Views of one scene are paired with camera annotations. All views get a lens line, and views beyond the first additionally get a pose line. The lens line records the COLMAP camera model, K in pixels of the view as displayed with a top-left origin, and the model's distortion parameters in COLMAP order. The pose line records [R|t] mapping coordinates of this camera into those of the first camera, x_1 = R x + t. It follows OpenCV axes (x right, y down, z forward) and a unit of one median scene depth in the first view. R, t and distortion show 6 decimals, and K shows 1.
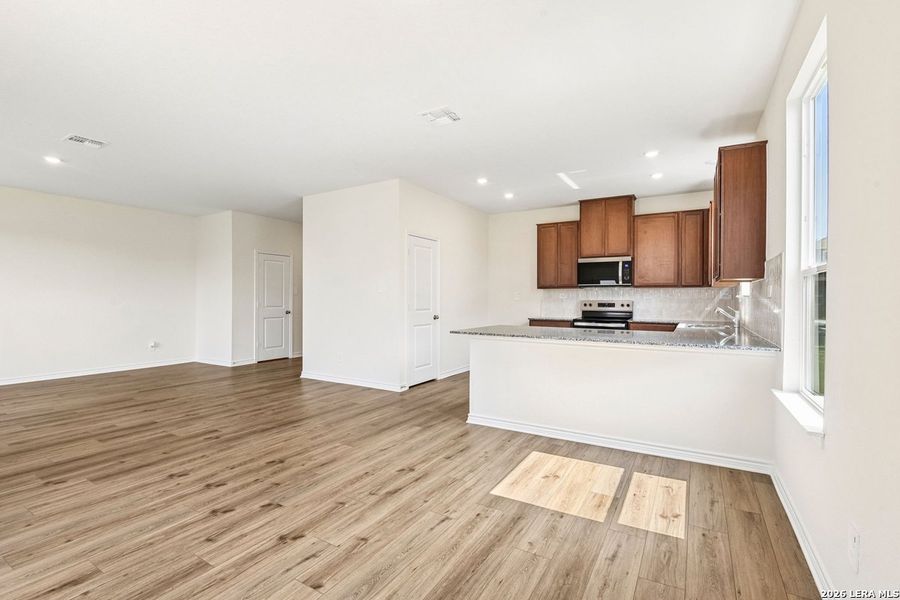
lens RADIAL K [[420.9, 0, 449.6], [0, 420.9, 300.9], [0, 0, 1]] dist [0.000492, -0.009580]
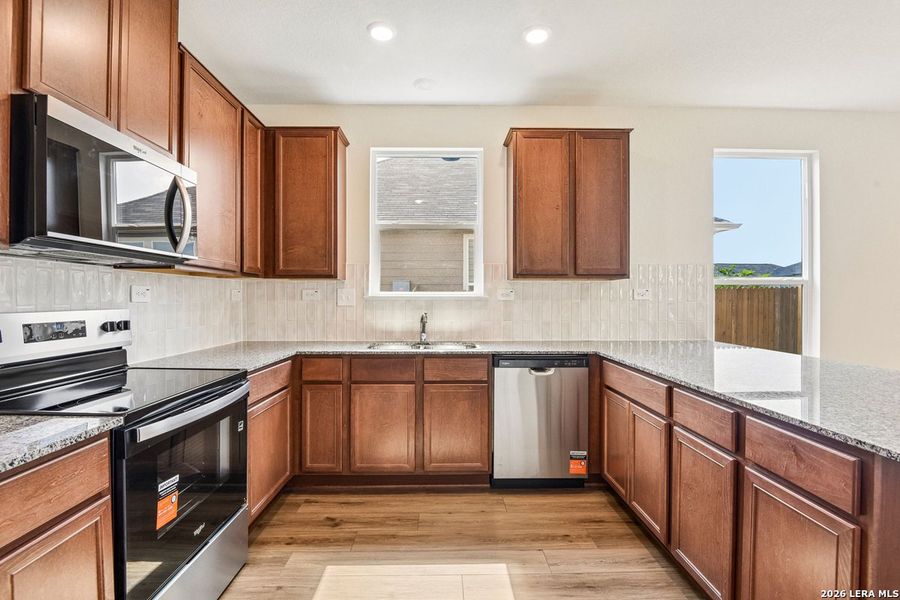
lens RADIAL K [[414.0, 0, 445.9], [0, 414.0, 296.9], [0, 0, 1]] dist [-0.001176, -0.007605]
pose [[-0.528506, 0.000065, 0.848930, 0.057994], [0.004314, 0.999987, 0.002609, -0.009901], [-0.848919, 0.005042, -0.528500, 0.984448]]
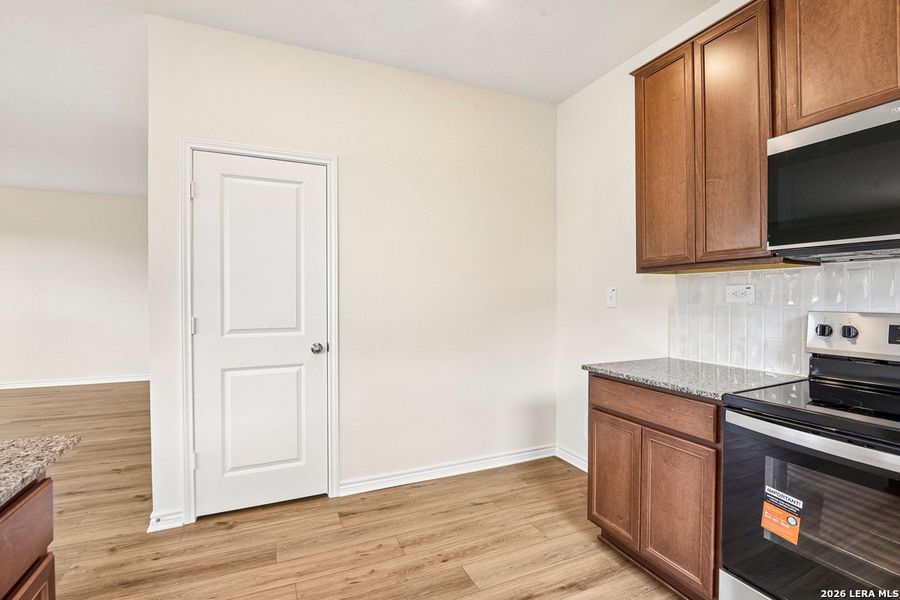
lens RADIAL K [[420.9, 0, 449.6], [0, 420.9, 300.9], [0, 0, 1]] dist [0.000492, -0.009580]
pose [[0.821260, 0.004006, -0.570541, 0.304334], [-0.002474, 0.999991, 0.003460, -0.008817], [0.570549, -0.001430, 0.821262, 0.728024]]
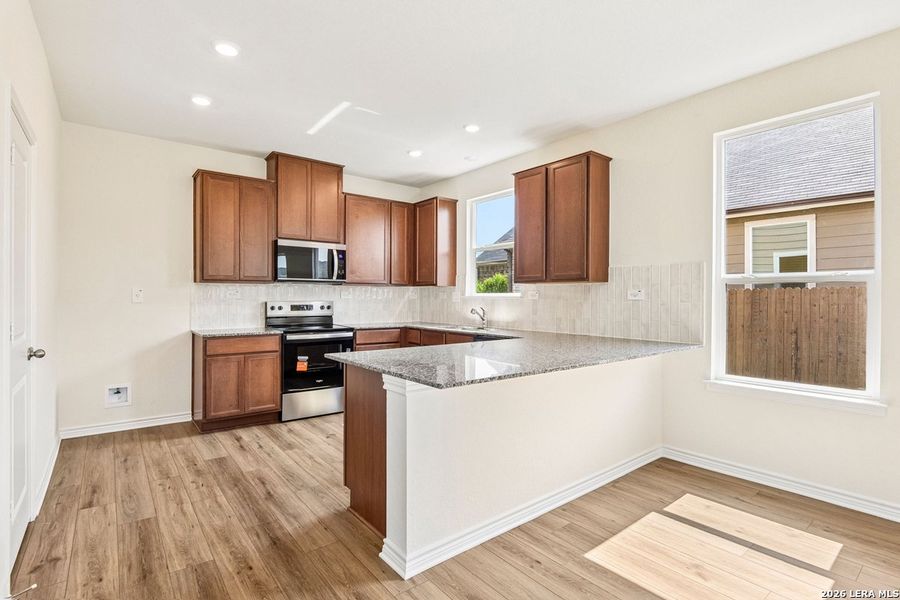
lens RADIAL K [[435.1, 0, 447.5], [0, 435.1, 297.1], [0, 0, 1]] dist [-0.001421, -0.000669]
pose [[0.351415, -0.001280, 0.936219, -0.253352], [0.001804, 0.999998, 0.000690, -0.008715], [-0.936218, 0.001447, 0.351416, 0.528304]]
